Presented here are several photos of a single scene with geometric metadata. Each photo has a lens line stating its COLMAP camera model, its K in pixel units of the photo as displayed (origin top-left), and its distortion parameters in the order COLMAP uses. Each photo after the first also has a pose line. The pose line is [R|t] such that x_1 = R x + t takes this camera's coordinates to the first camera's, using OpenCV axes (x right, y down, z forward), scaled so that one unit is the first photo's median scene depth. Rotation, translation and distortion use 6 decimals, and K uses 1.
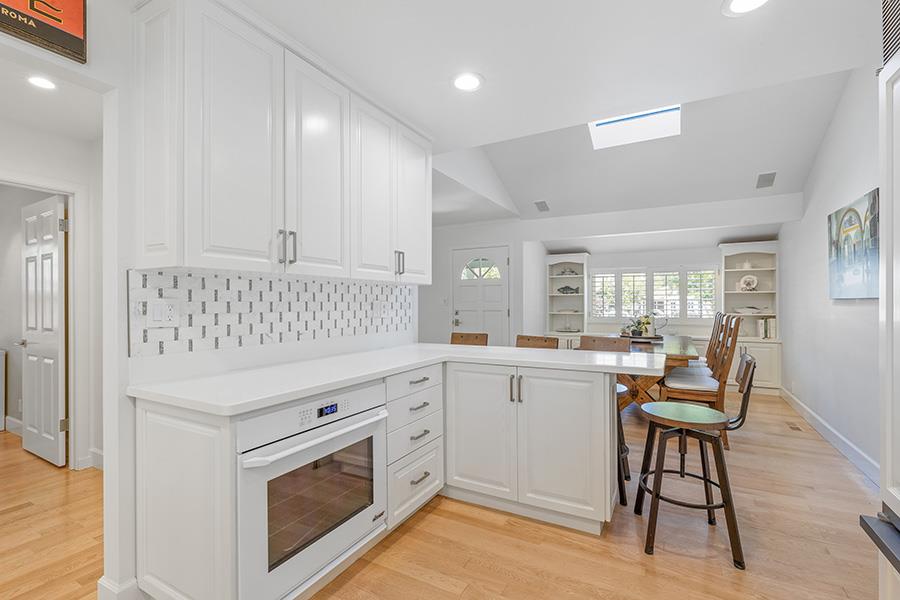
lens RADIAL K [[404.0, 0, 464.0], [0, 404.0, 301.7], [0, 0, 1]] dist [0.006174, -0.000997]
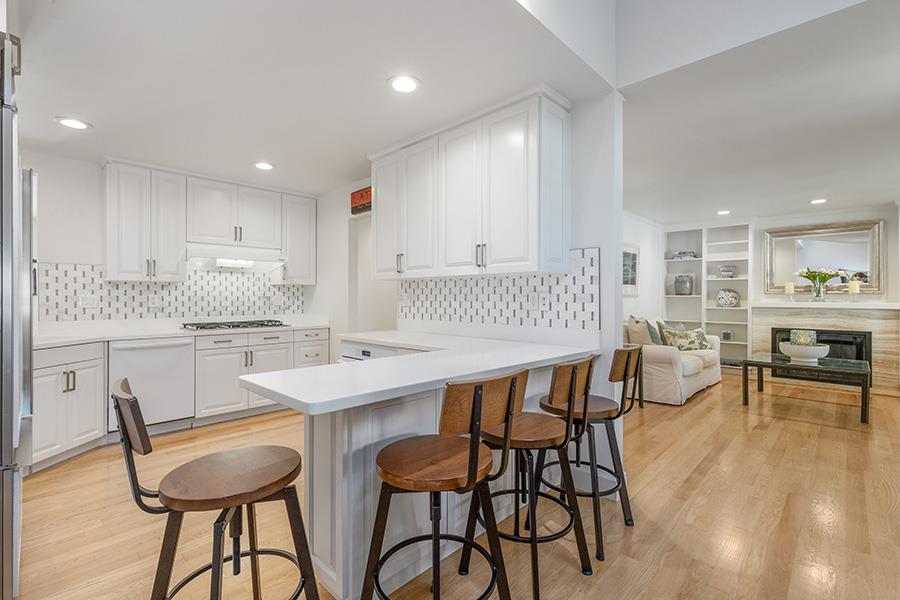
lens RADIAL K [[404.0, 0, 451.9], [0, 404.0, 296.8], [0, 0, 1]] dist [0.006174, -0.000997]
pose [[-0.285846, 0.003142, -0.958270, 0.787281], [0.004664, 0.999987, 0.001888, 0.005469], [0.958264, -0.003930, -0.285857, 1.139507]]
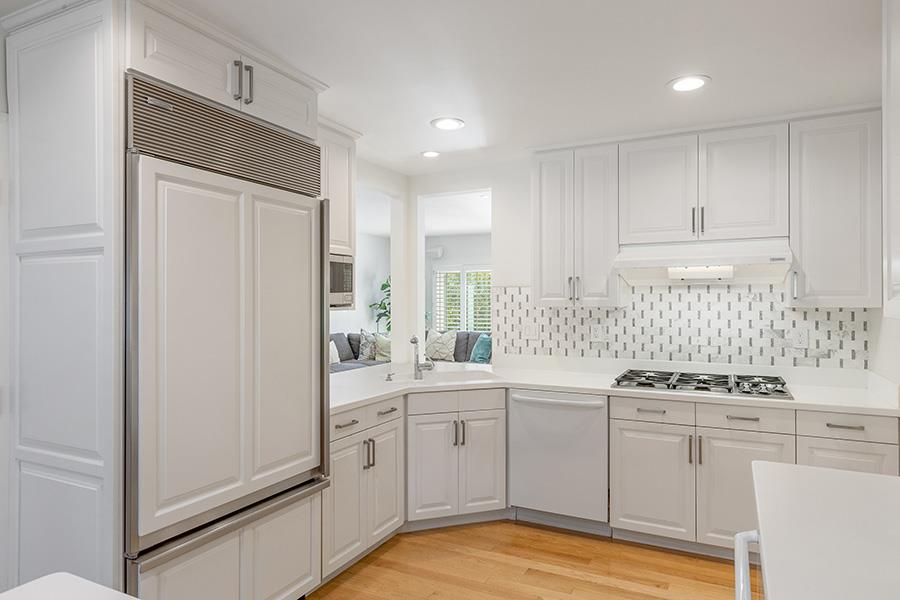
lens RADIAL K [[551.9, 0, 464.9], [0, 551.9, 300.5], [0, 0, 1]] dist [0.013257, -0.001568]
pose [[-0.999533, 0.007298, -0.029660, 0.074035], [0.007307, 0.999973, -0.000190, -0.066436], [0.029658, -0.000406, -0.999560, 1.084037]]
